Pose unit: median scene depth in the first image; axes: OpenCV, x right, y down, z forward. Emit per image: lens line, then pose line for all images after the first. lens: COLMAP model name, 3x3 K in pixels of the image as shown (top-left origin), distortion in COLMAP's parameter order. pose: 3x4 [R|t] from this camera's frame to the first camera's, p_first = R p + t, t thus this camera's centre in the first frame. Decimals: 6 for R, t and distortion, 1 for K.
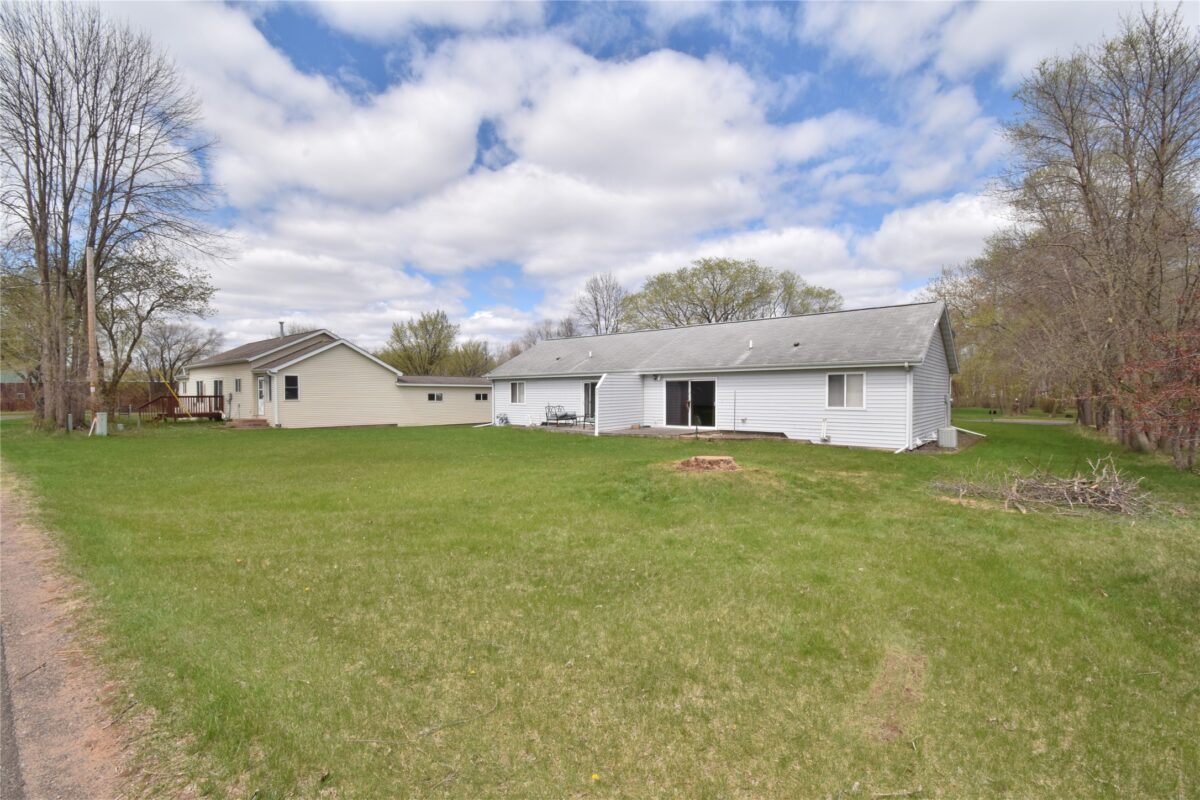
lens RADIAL K [[556.1, 0, 600.0], [0, 556.1, 400.0], [0, 0, 1]] dist [0.003567, -0.000047]
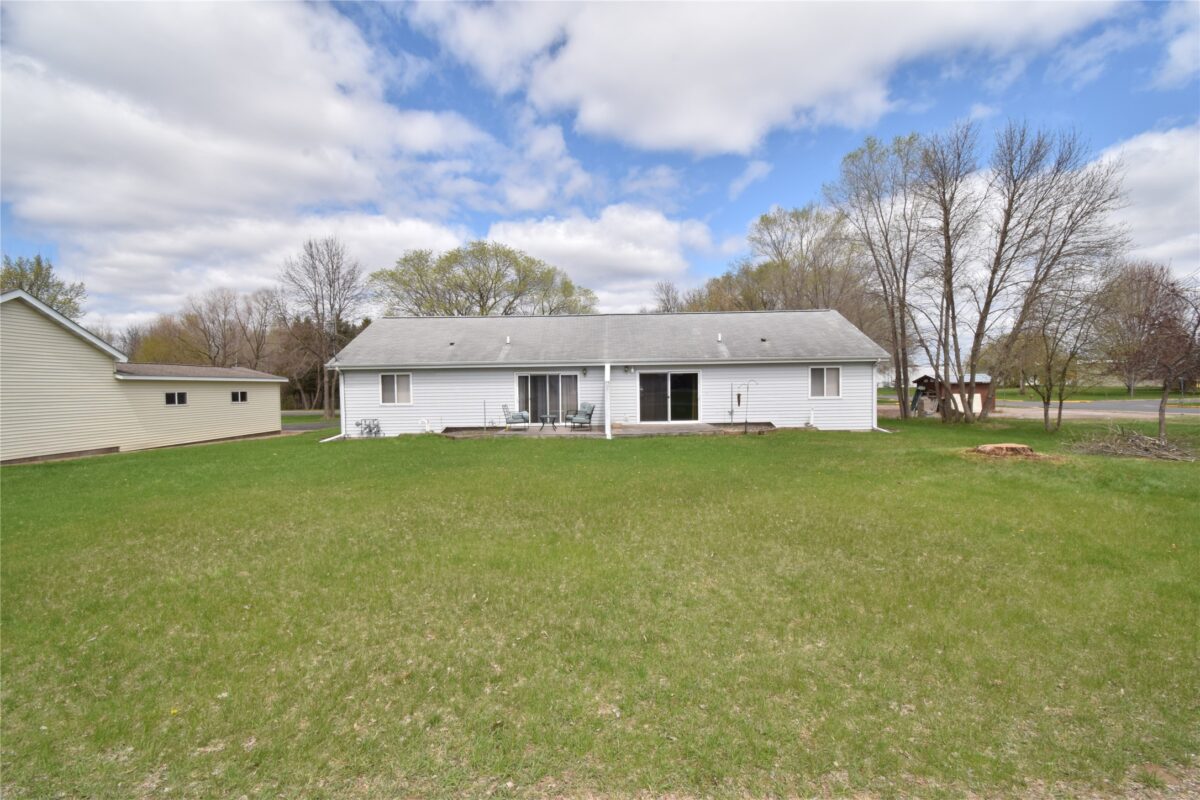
lens RADIAL K [[556.1, 0, 600.0], [0, 556.1, 400.0], [0, 0, 1]] dist [0.003567, -0.000047]
pose [[0.754114, -0.027736, 0.656157, -0.364918], [0.020207, 0.999615, 0.019030, -0.006315], [-0.656432, -0.001092, 0.754384, 0.247549]]
